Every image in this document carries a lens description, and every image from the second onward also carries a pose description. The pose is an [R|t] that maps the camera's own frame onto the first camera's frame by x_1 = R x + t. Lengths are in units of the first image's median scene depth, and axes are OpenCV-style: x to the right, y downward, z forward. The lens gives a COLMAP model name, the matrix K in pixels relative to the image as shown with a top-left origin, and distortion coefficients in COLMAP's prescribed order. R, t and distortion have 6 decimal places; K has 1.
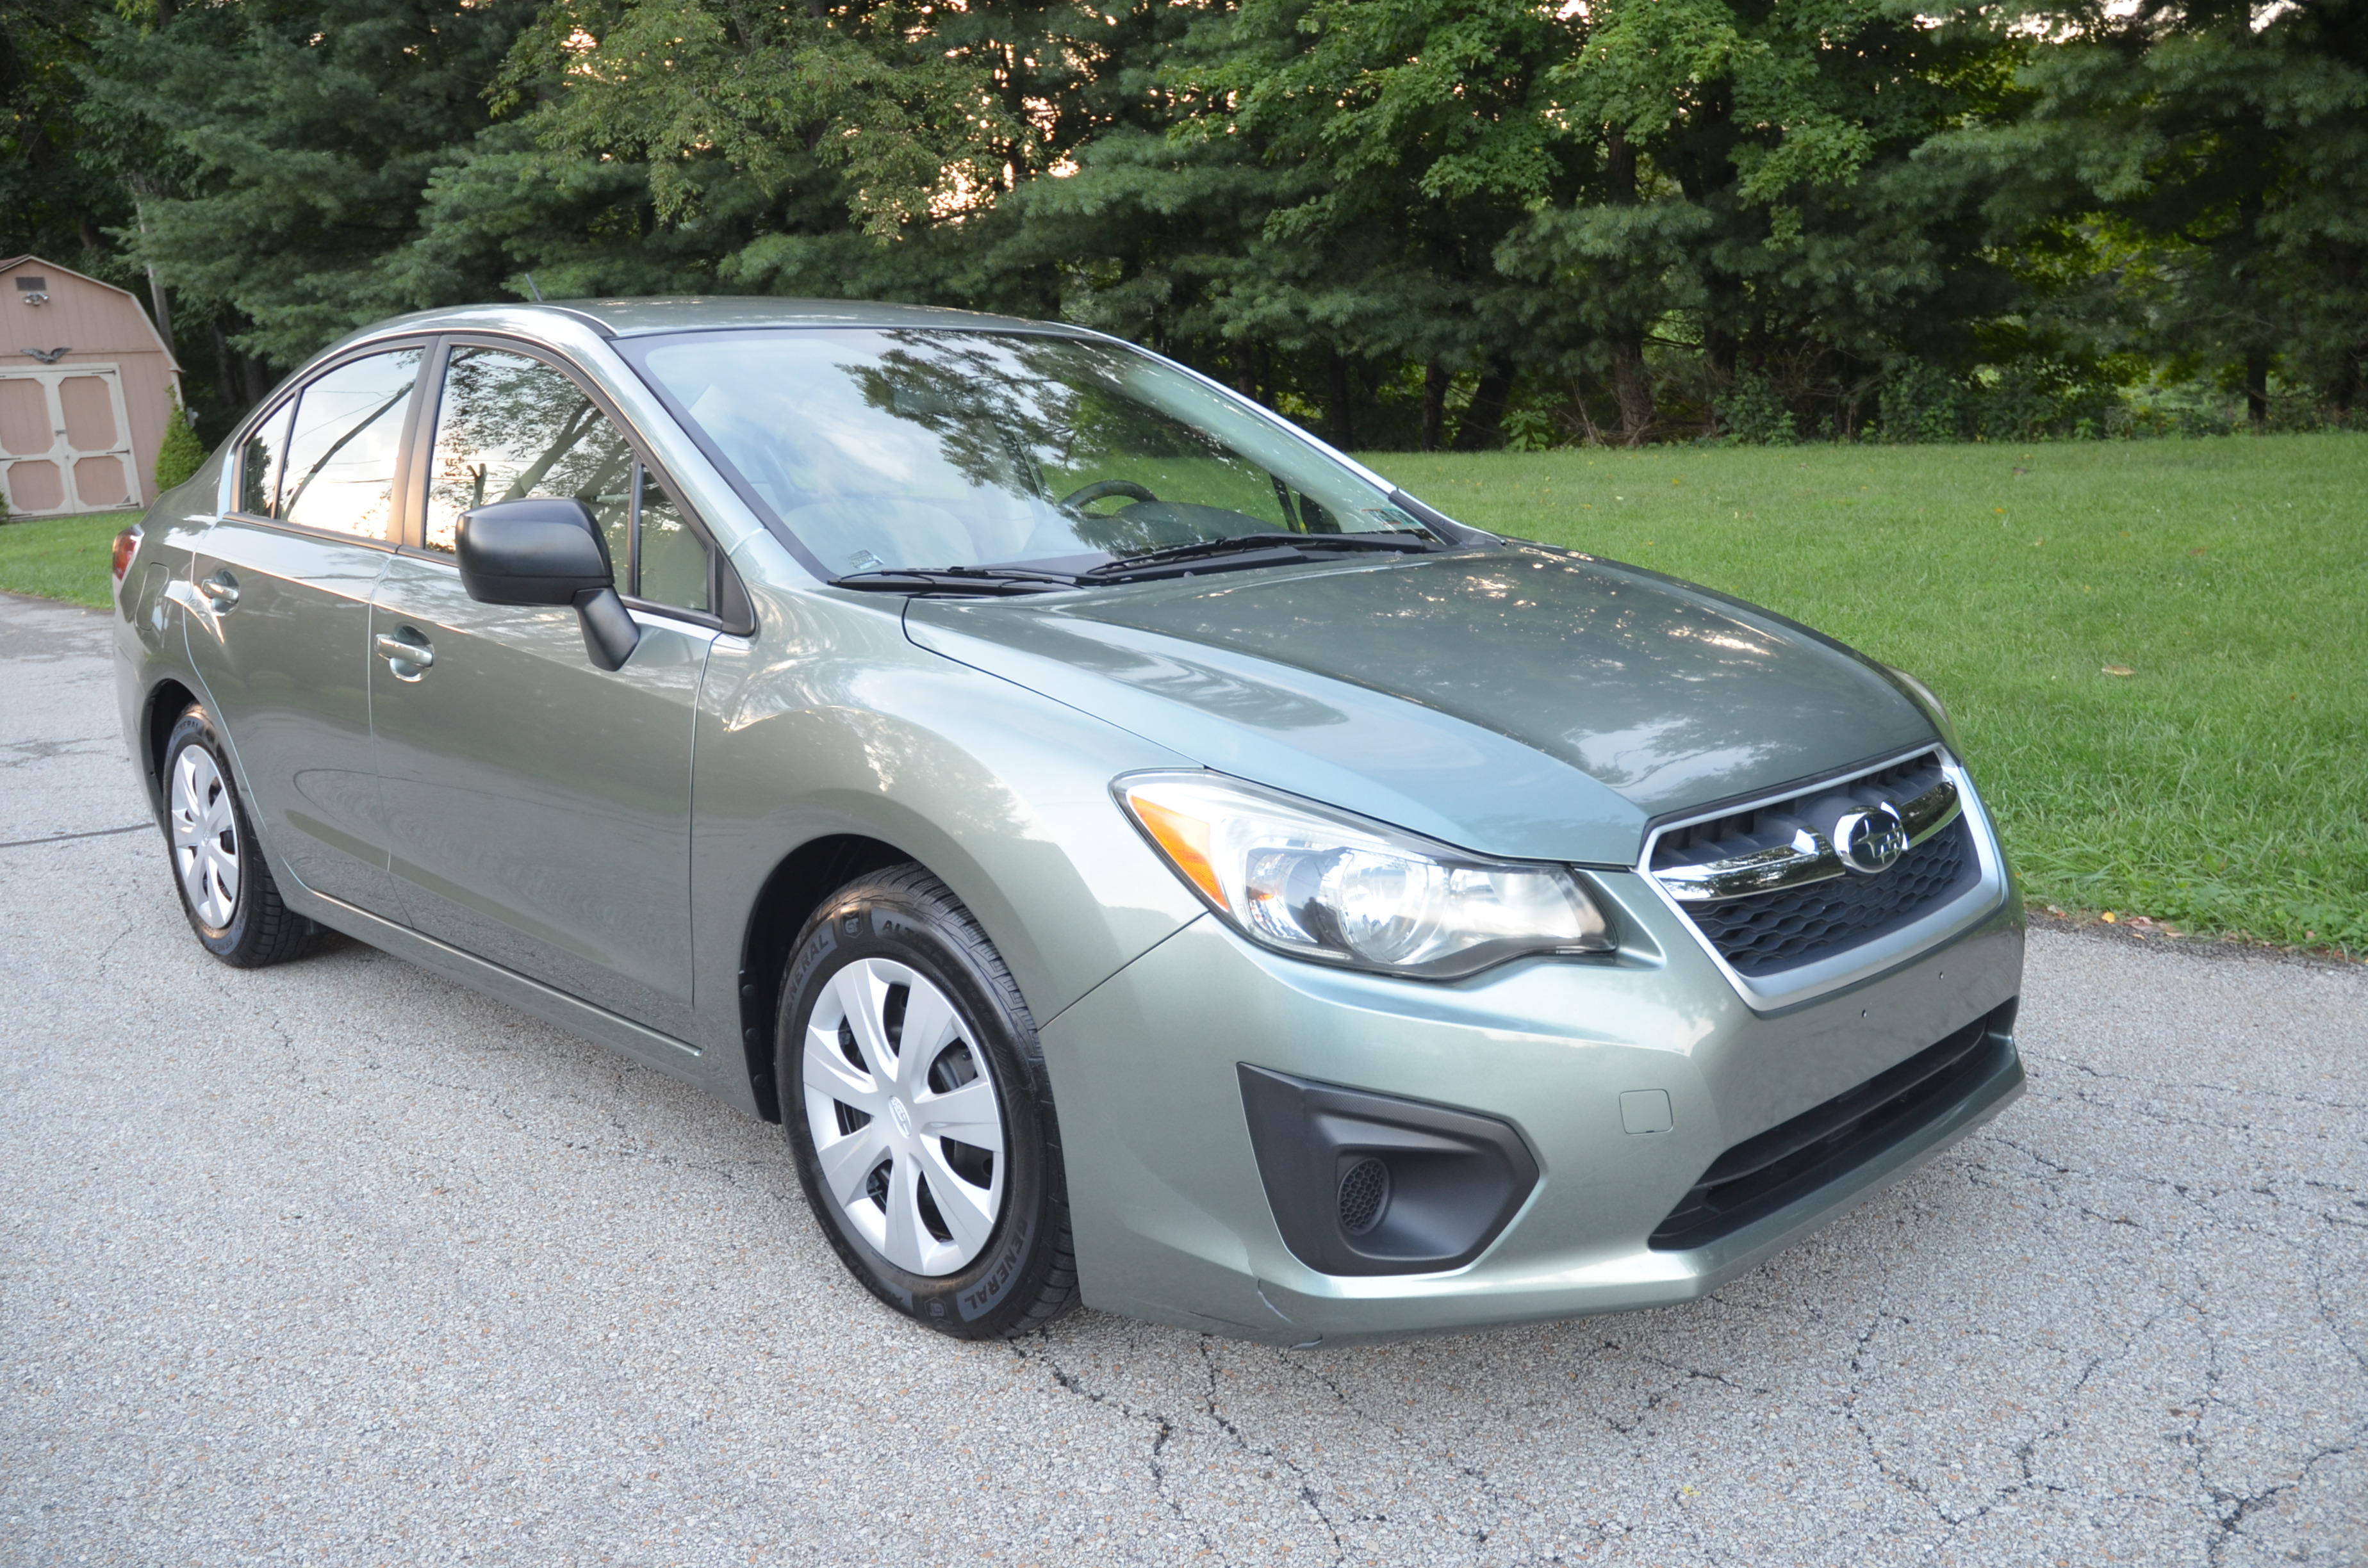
lens RADIAL K [[1927.7, 0, 1176.7], [0, 1927.7, 785.7], [0, 0, 1]] dist [-0.005978, 0.005133]
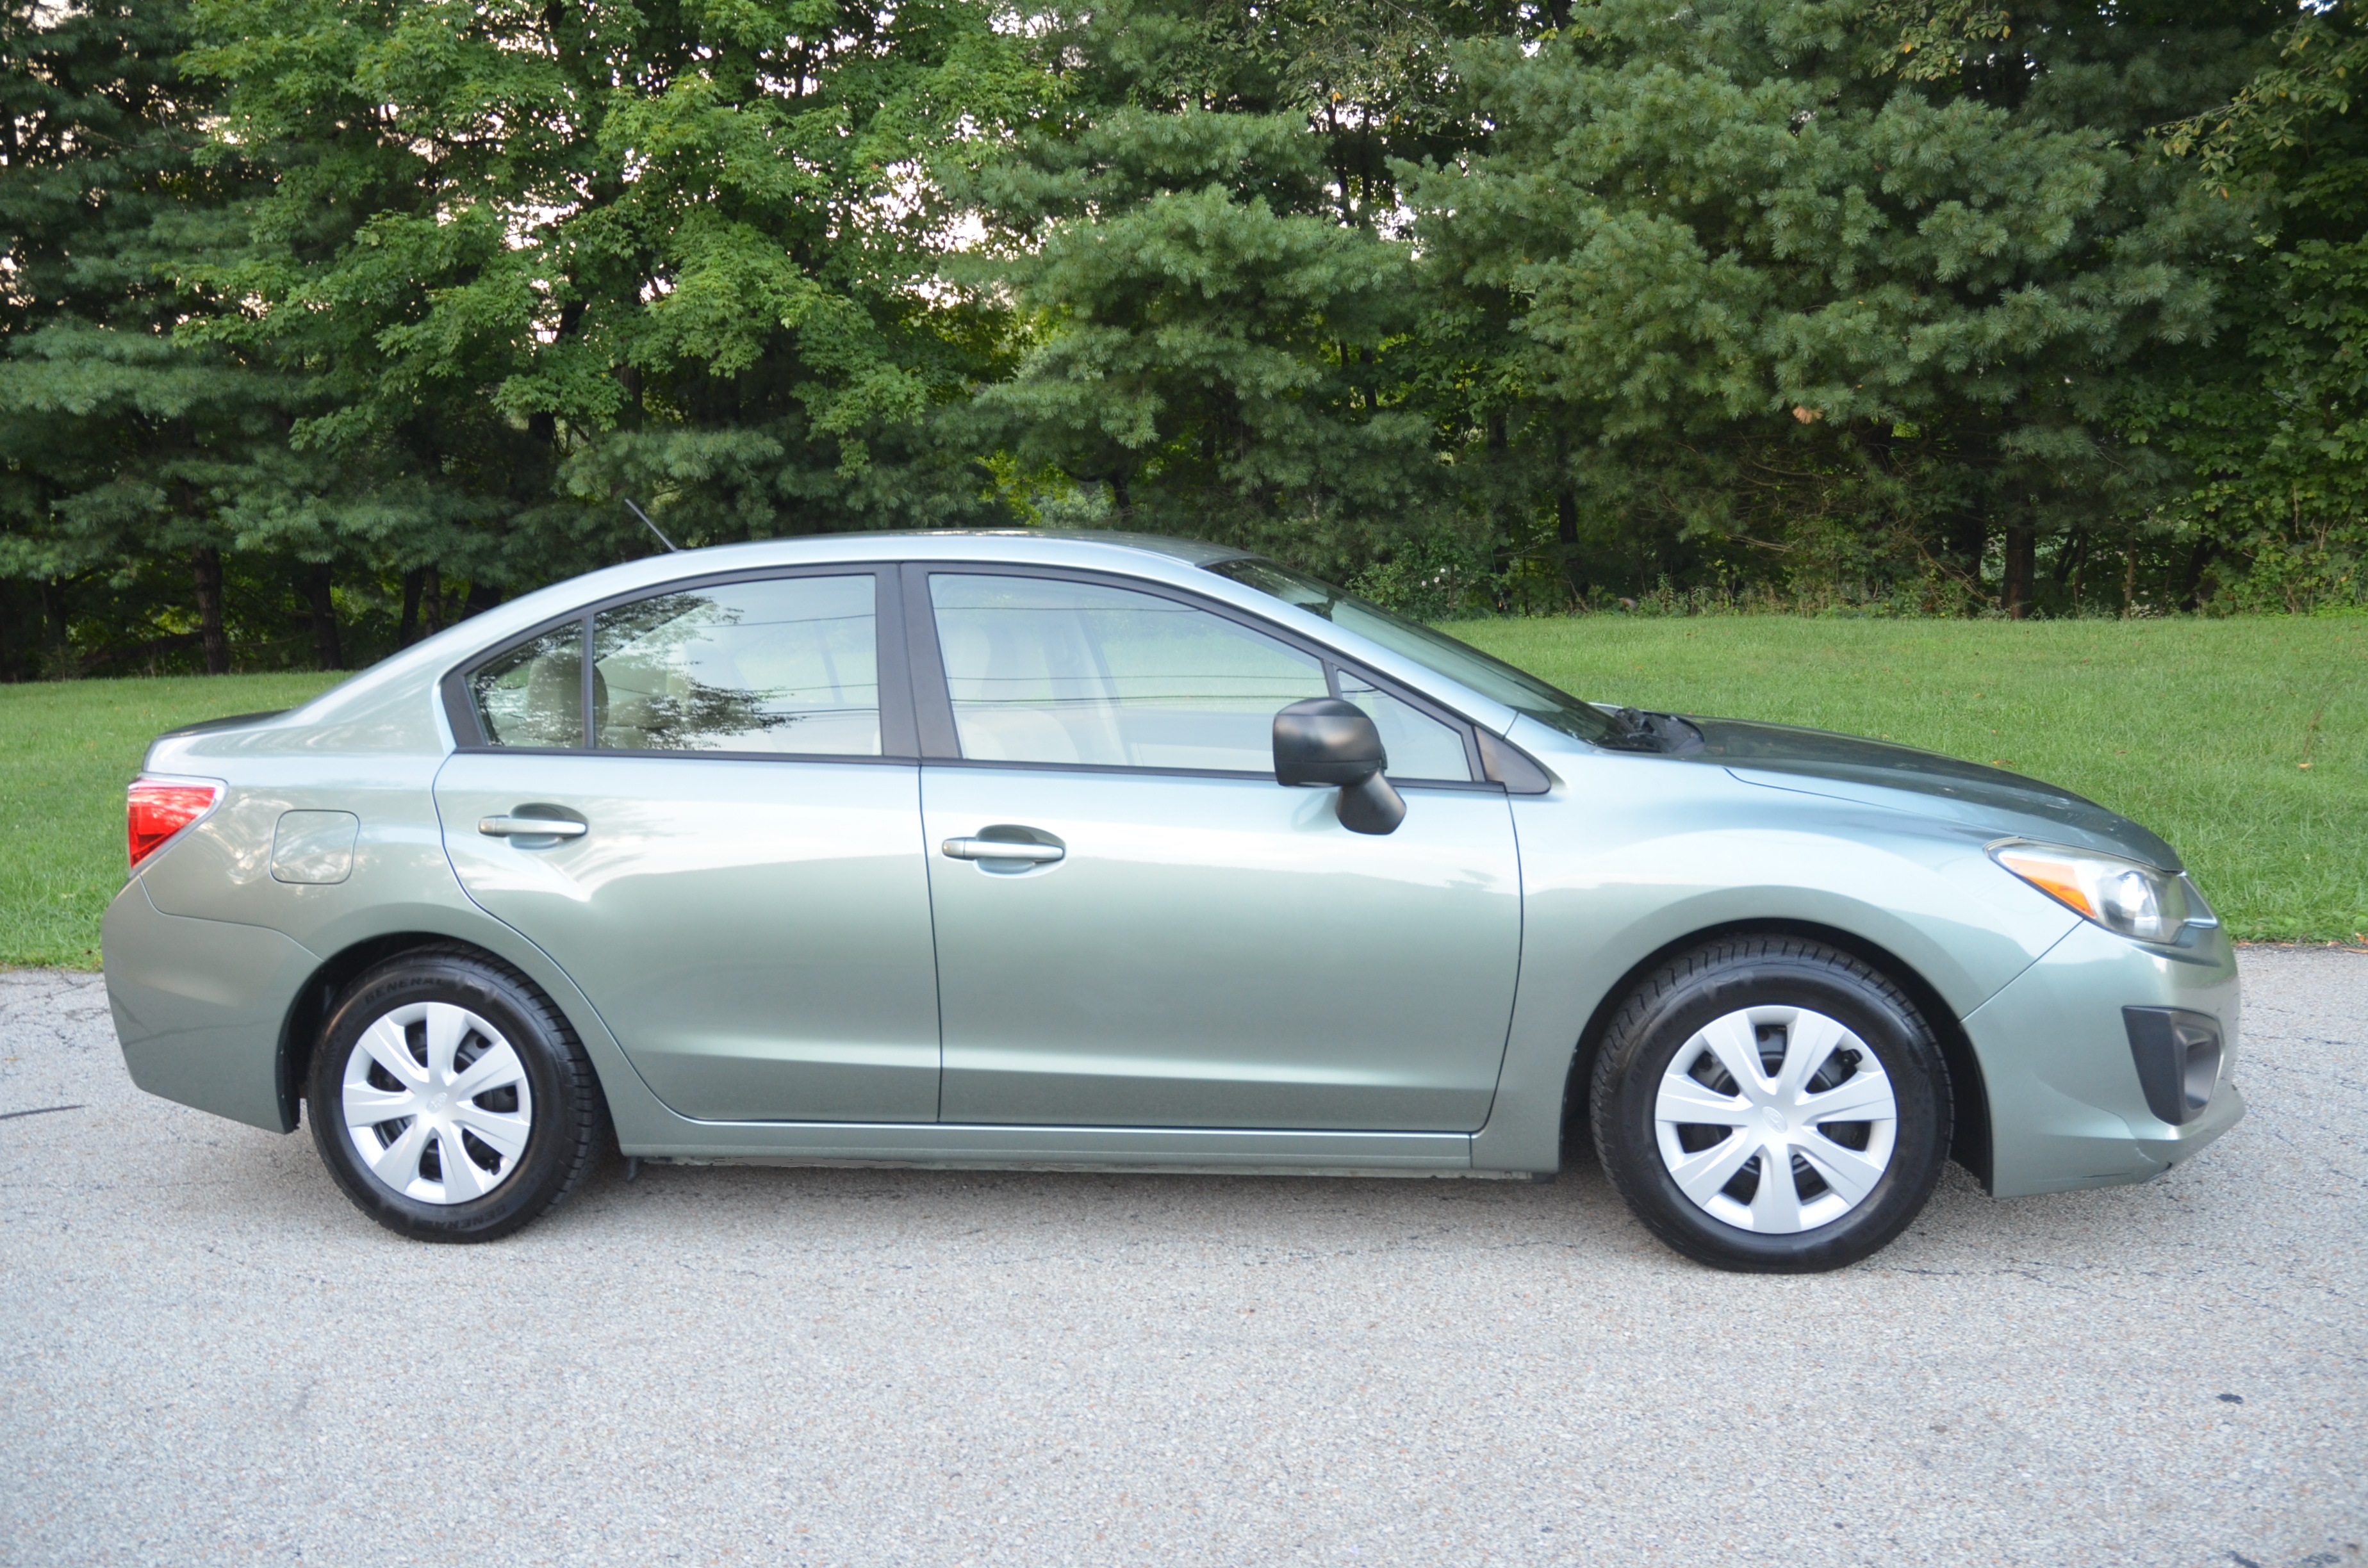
lens RADIAL K [[1927.7, 0, 1176.7], [0, 1927.7, 785.7], [0, 0, 1]] dist [-0.005978, 0.005133]
pose [[0.806022, -0.063968, 0.588418, -0.179687], [0.126154, 0.989866, -0.065198, -0.004473], [-0.578285, 0.126783, 0.805924, 0.012829]]
